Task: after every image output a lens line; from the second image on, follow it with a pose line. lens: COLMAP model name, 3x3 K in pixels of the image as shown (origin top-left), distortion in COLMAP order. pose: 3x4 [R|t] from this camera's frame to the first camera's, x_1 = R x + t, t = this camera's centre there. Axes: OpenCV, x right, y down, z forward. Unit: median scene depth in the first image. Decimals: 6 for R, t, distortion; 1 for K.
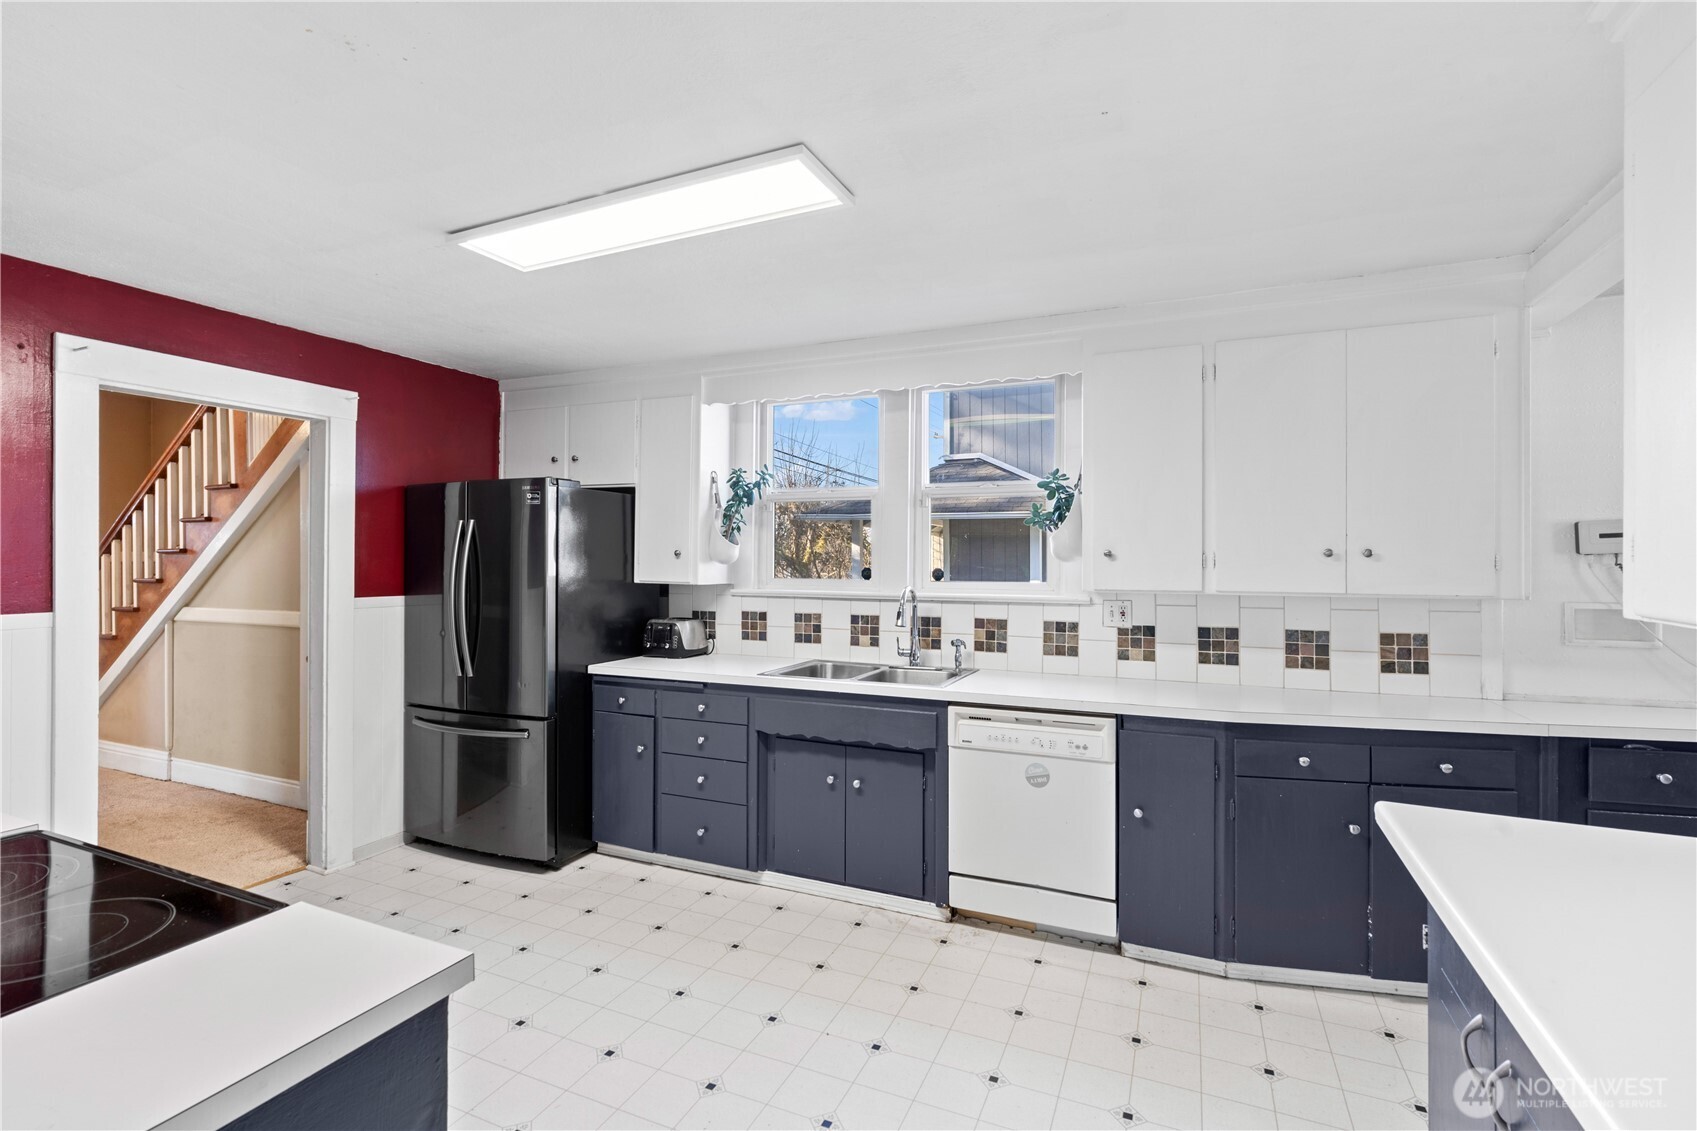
lens RADIAL K [[790.7, 0, 850.0], [0, 790.7, 553.6], [0, 0, 1]] dist [-0.006780, 0.000051]
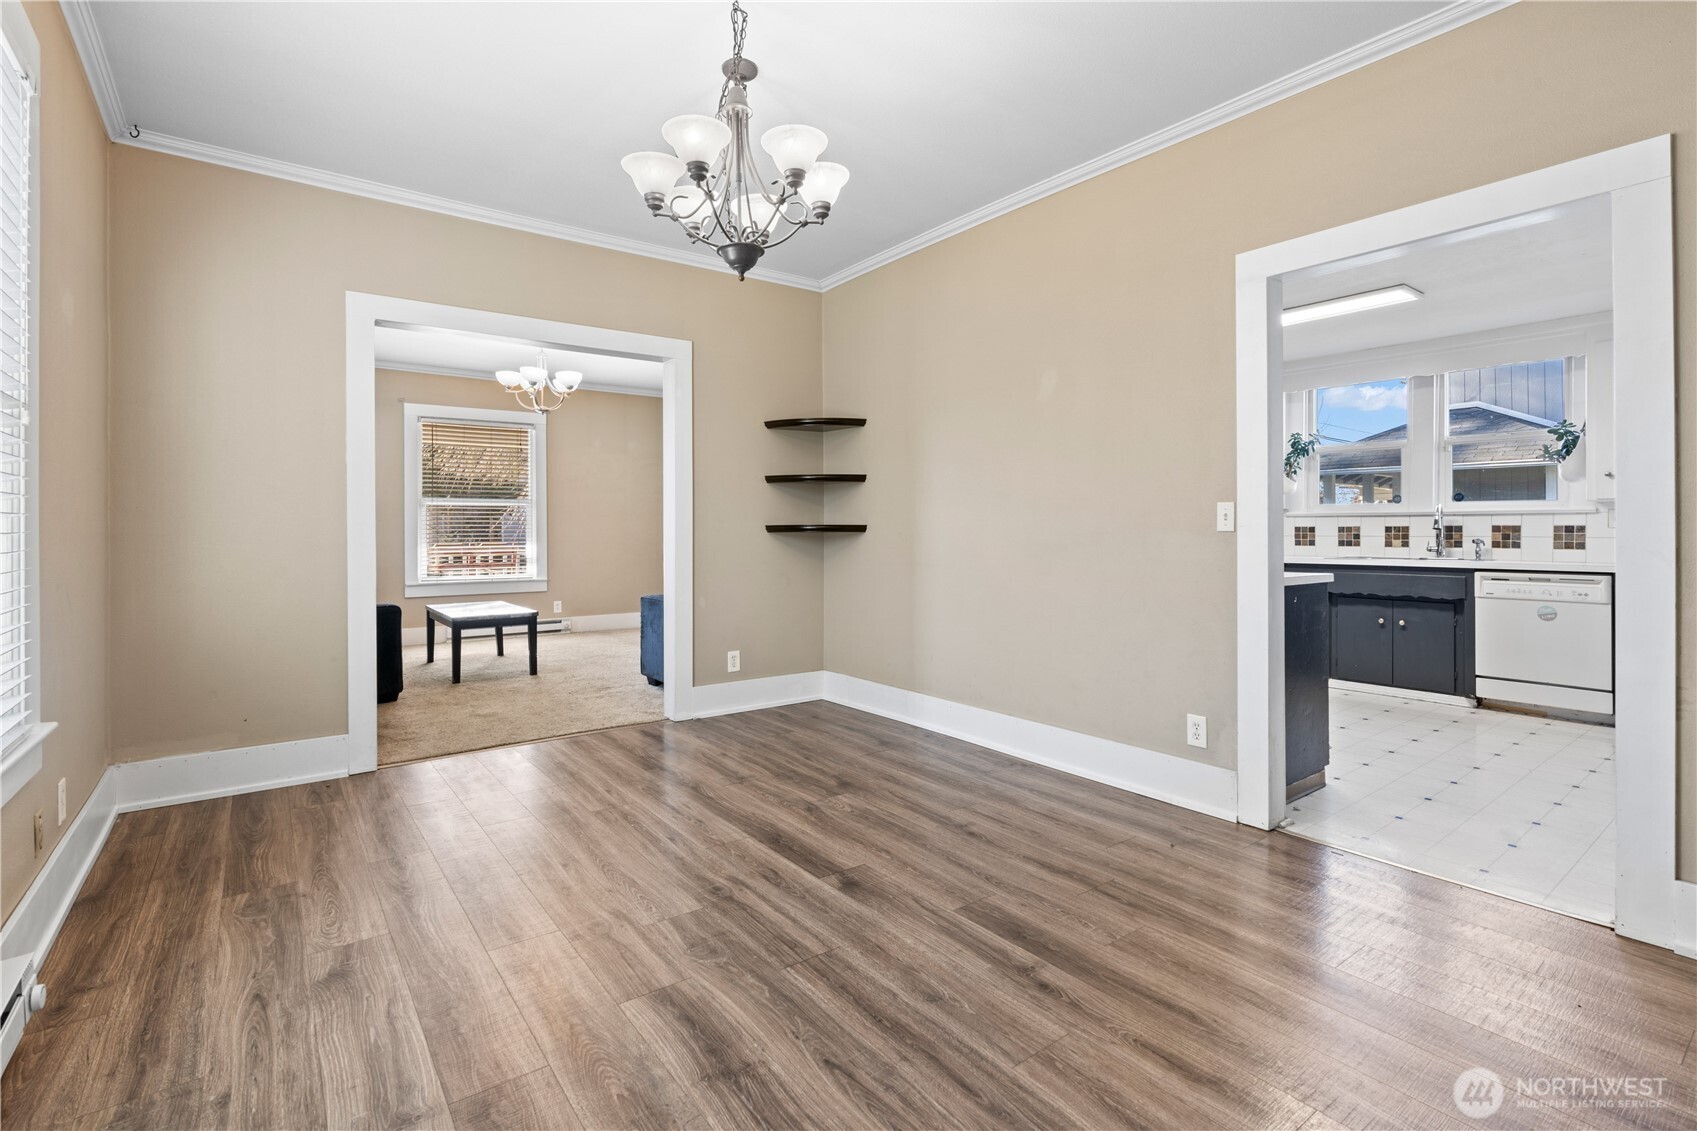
lens RADIAL K [[790.7, 0, 825.7], [0, 790.7, 527.4], [0, 0, 1]] dist [-0.006780, 0.000051]
pose [[0.867745, -0.005140, -0.496982, -0.202840], [0.005546, 0.999984, -0.000658, 0.085721], [0.496978, -0.002185, 0.867760, -0.941820]]
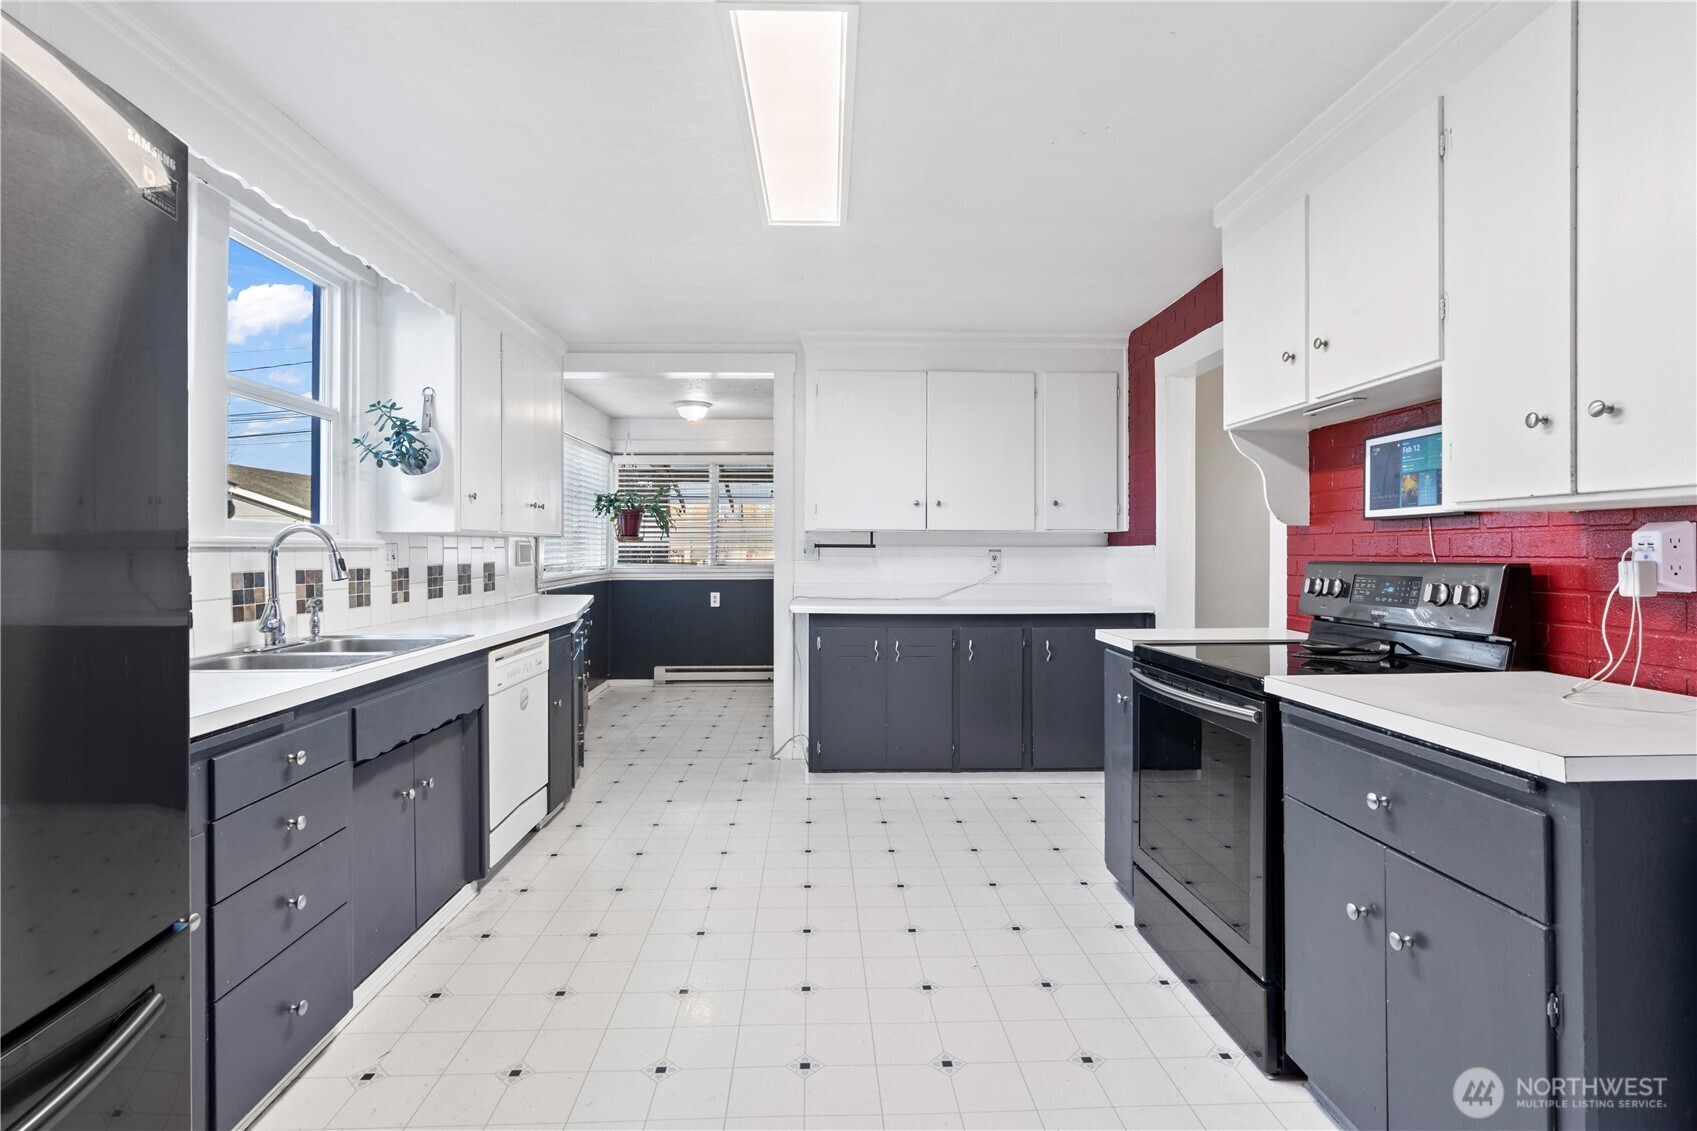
lens RADIAL K [[813.5, 0, 852.1], [0, 813.5, 547.9], [0, 0, 1]] dist [-0.010241, -0.000461]
pose [[-0.445911, 0.000417, 0.895077, -0.817696], [-0.004753, 0.999985, -0.002834, 0.064951], [-0.895065, -0.005518, -0.445902, 0.939451]]
